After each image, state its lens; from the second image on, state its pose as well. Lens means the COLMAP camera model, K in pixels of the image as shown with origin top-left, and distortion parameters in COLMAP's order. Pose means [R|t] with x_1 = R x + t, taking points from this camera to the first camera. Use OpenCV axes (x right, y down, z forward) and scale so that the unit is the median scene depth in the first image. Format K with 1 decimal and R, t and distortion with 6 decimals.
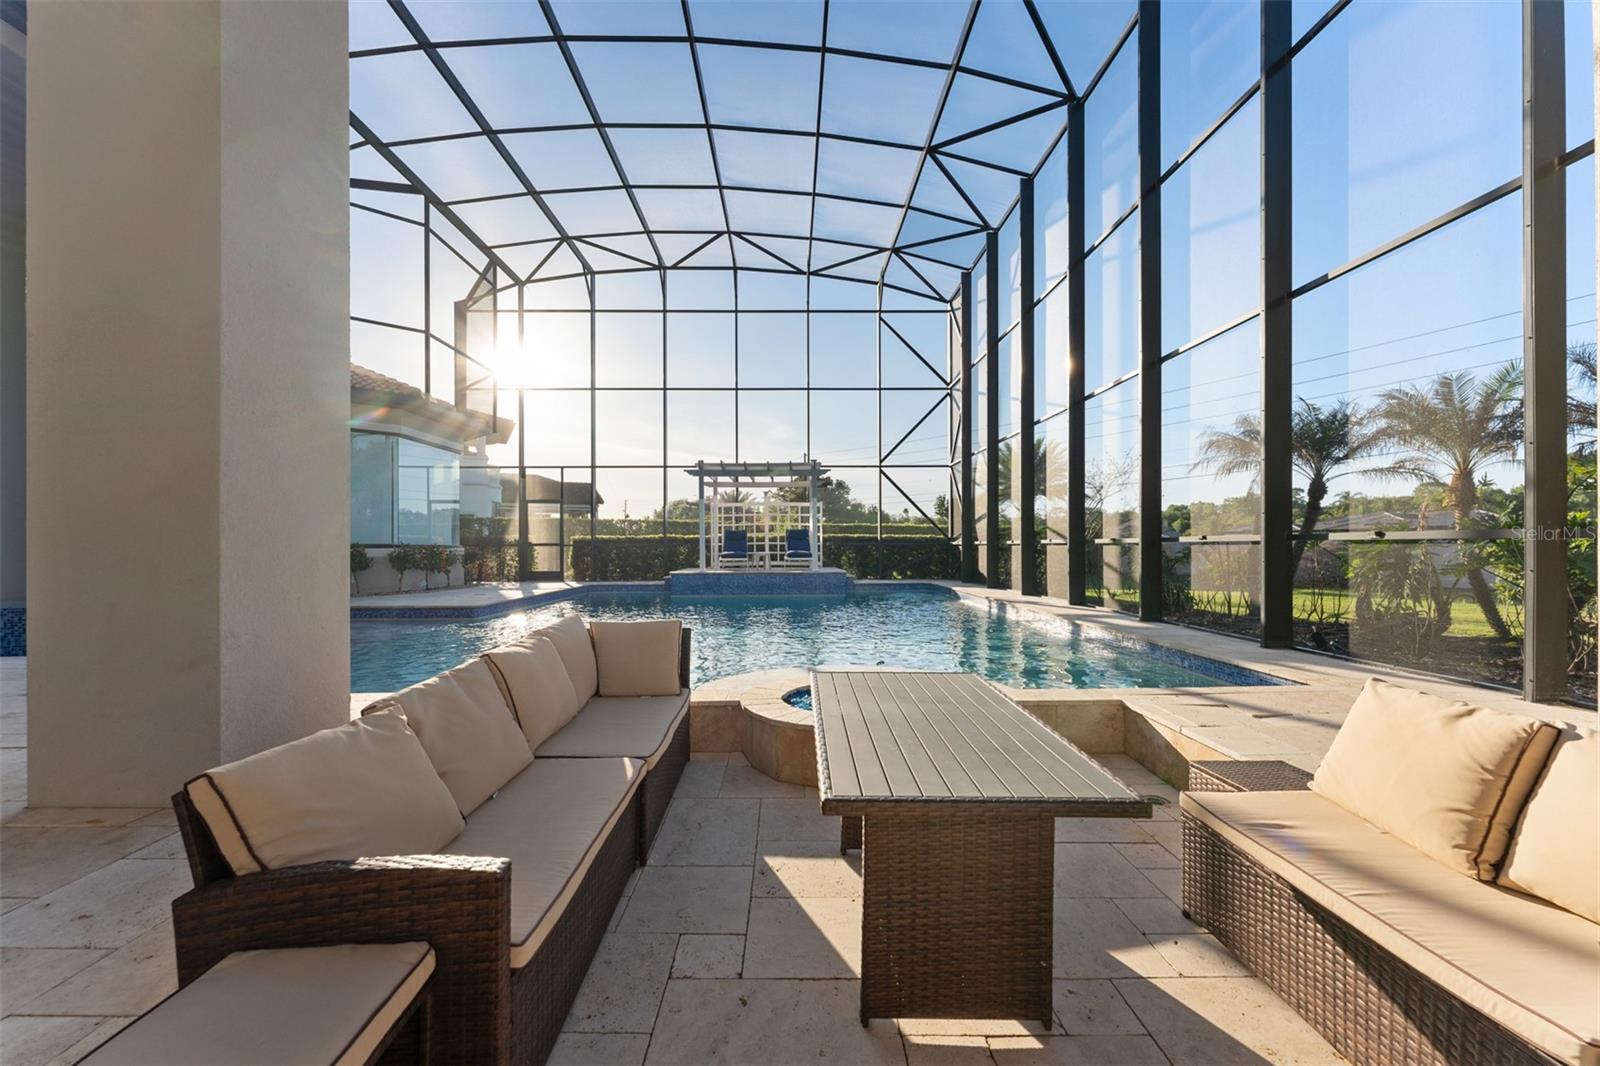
lens RADIAL K [[651.4, 0, 804.2], [0, 651.4, 544.6], [0, 0, 1]] dist [-0.000563, 0.000257]
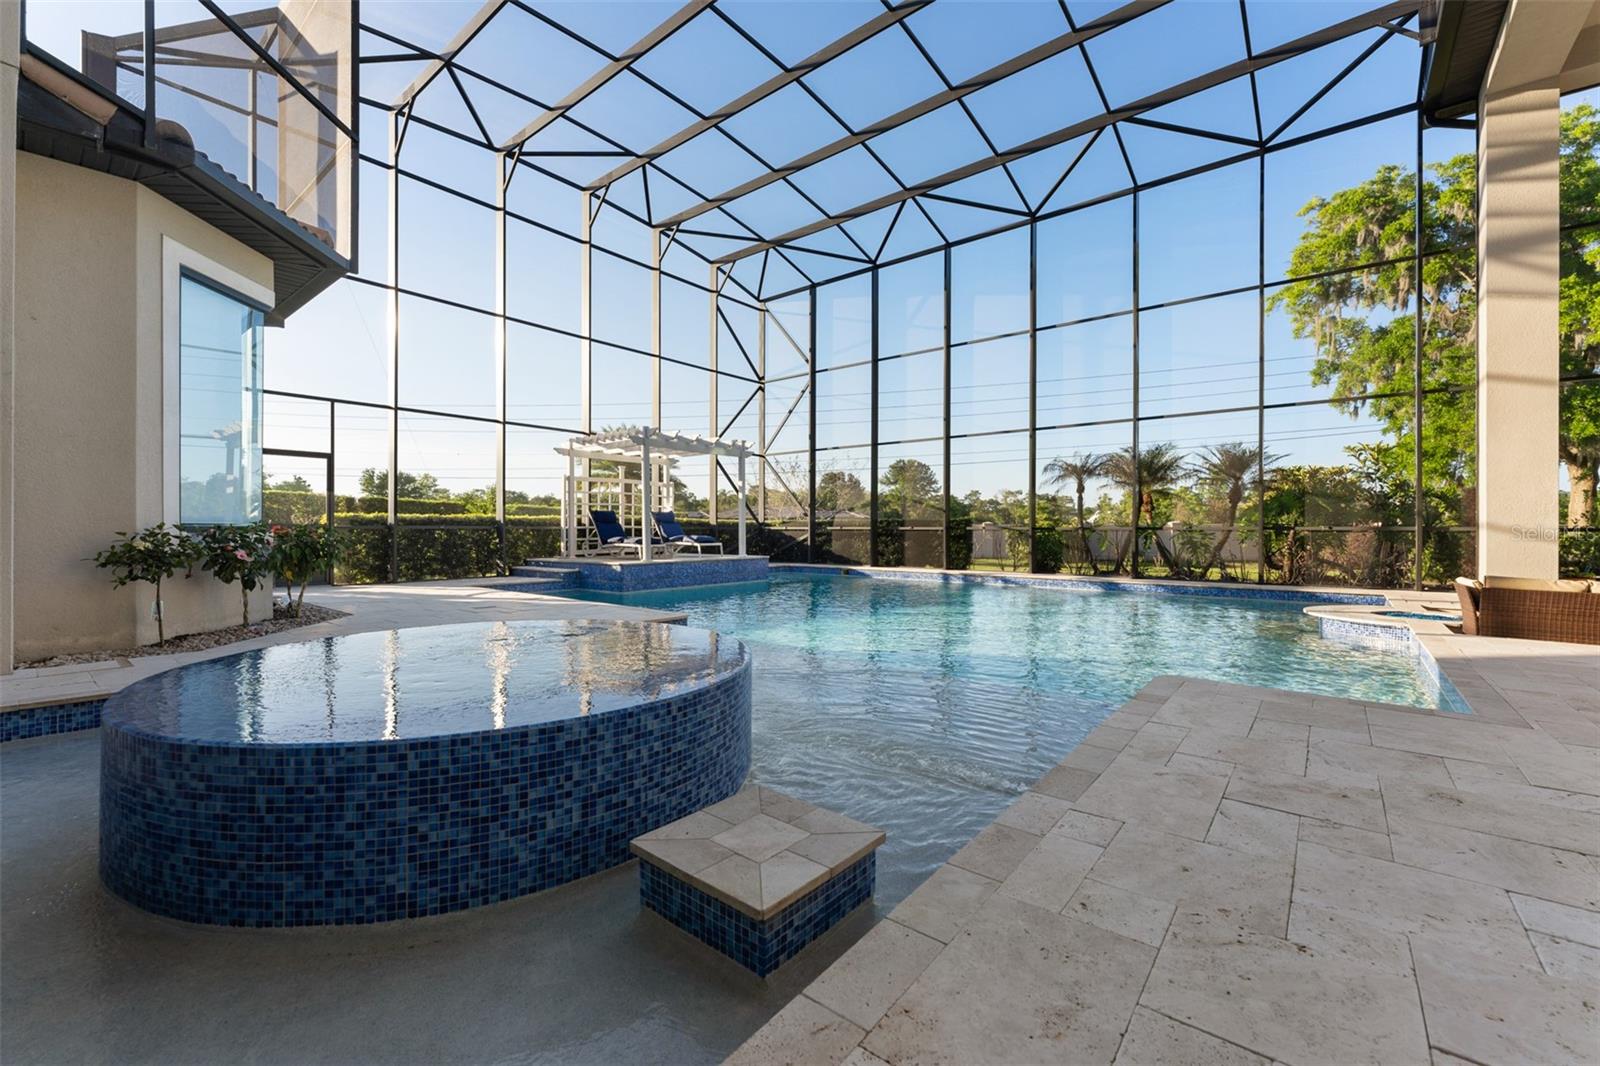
lens RADIAL K [[651.4, 0, 796.8], [0, 651.4, 528.0], [0, 0, 1]] dist [-0.000563, 0.000257]
pose [[0.639493, 0.003149, 0.768791, -0.573629], [-0.006870, 0.999975, 0.001618, -0.003143], [-0.768767, -0.006316, 0.639498, 0.274787]]
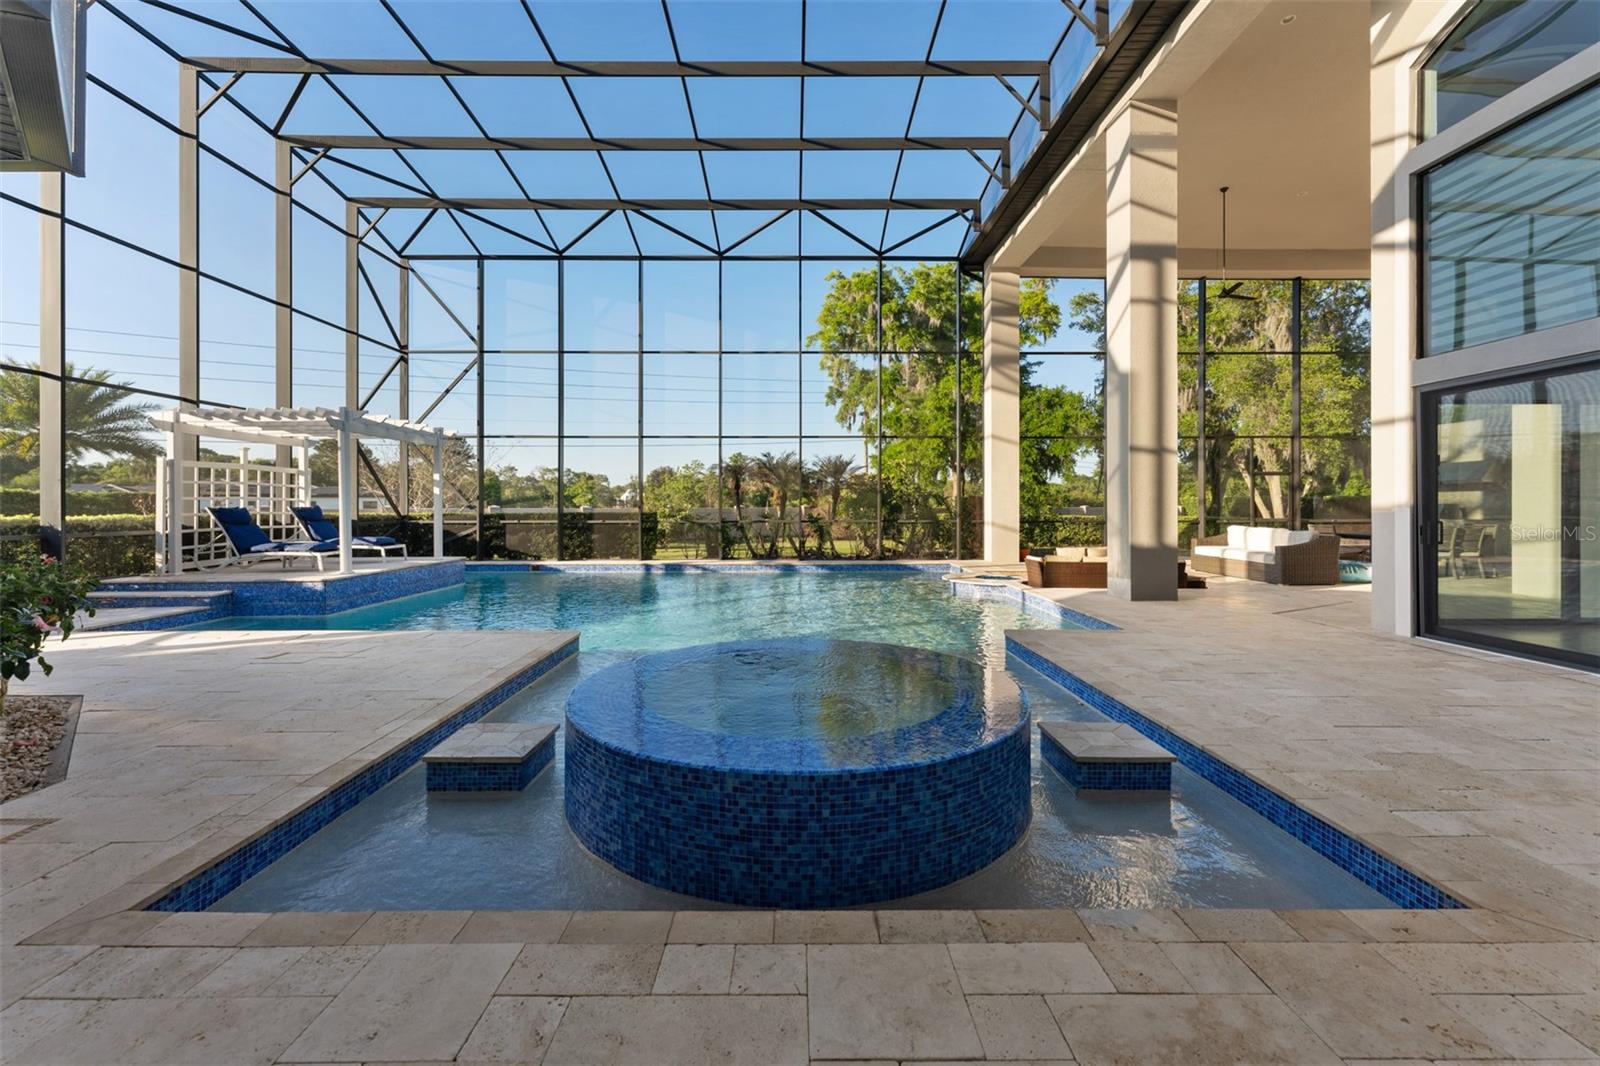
lens RADIAL K [[651.4, 0, 794.8], [0, 651.4, 502.8], [0, 0, 1]] dist [-0.000563, 0.000257]
pose [[-0.002146, 0.005285, 0.999984, -0.705073], [-0.005854, 0.999969, -0.005298, -0.025475], [-0.999981, -0.005865, -0.002115, 0.452369]]
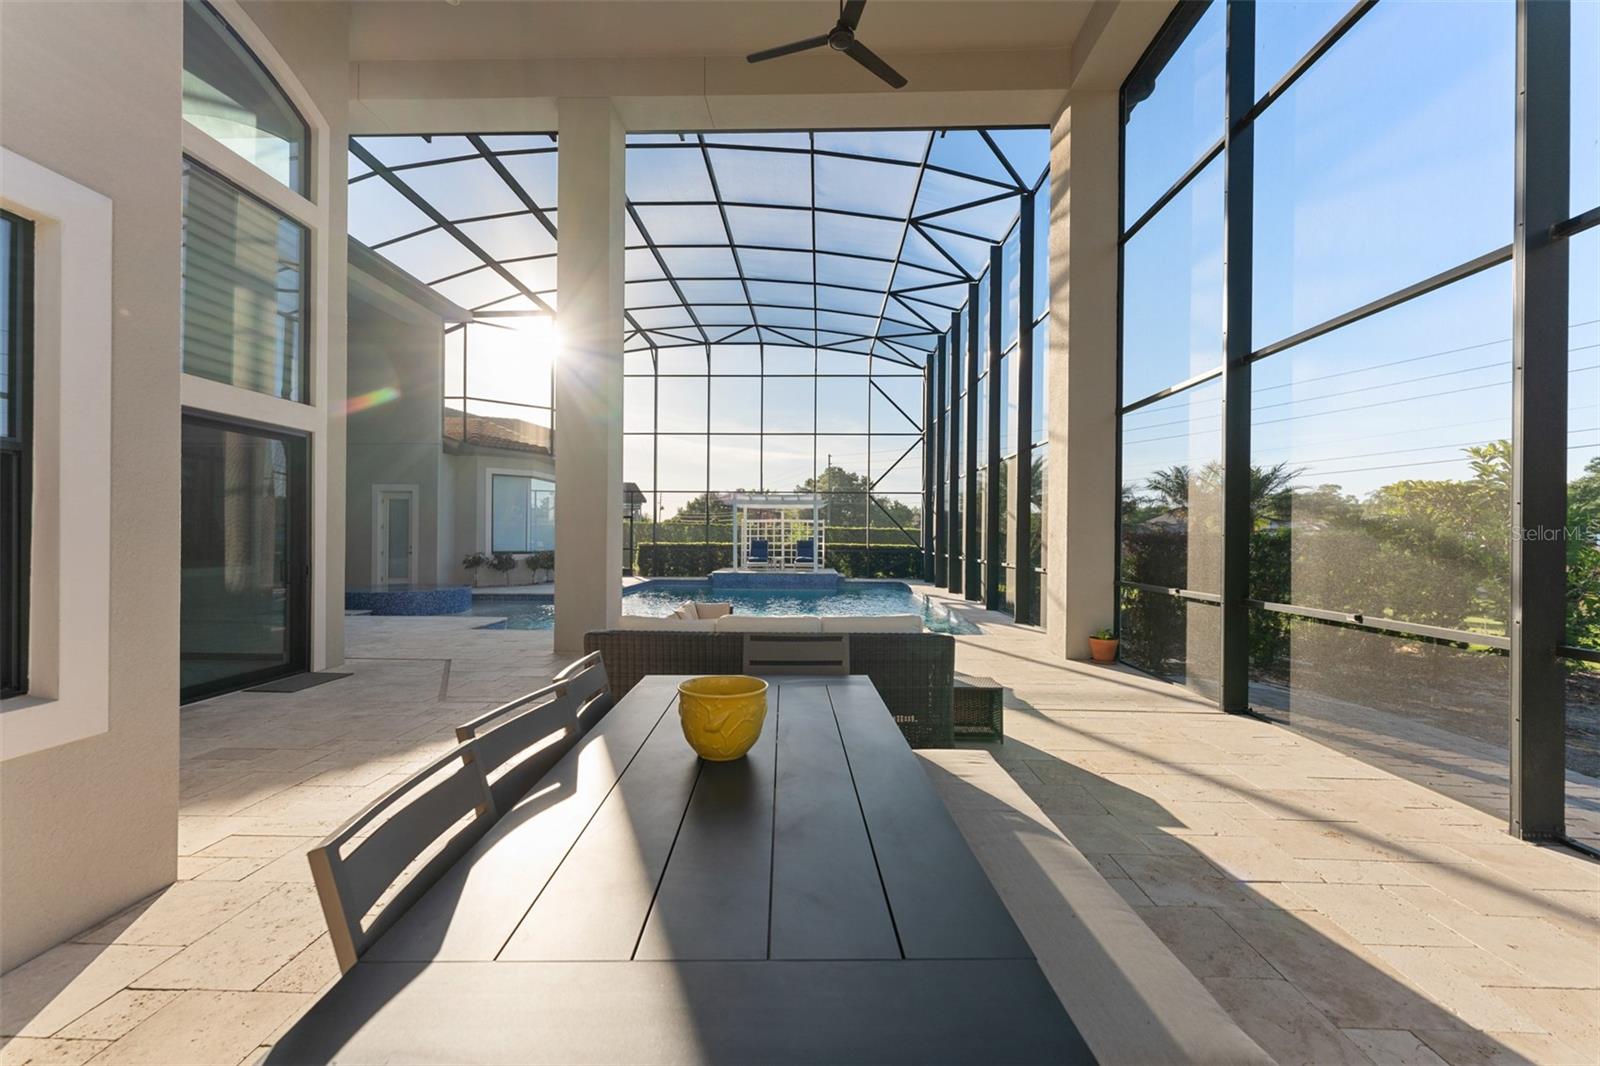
lens RADIAL K [[651.4, 0, 798.7], [0, 651.4, 537.4], [0, 0, 1]] dist [-0.000563, 0.000257]
pose [[0.998603, 0.011638, -0.051542, 0.044206], [-0.011078, 0.999877, 0.011127, -0.042924], [0.051666, -0.010540, 0.998609, -0.339751]]
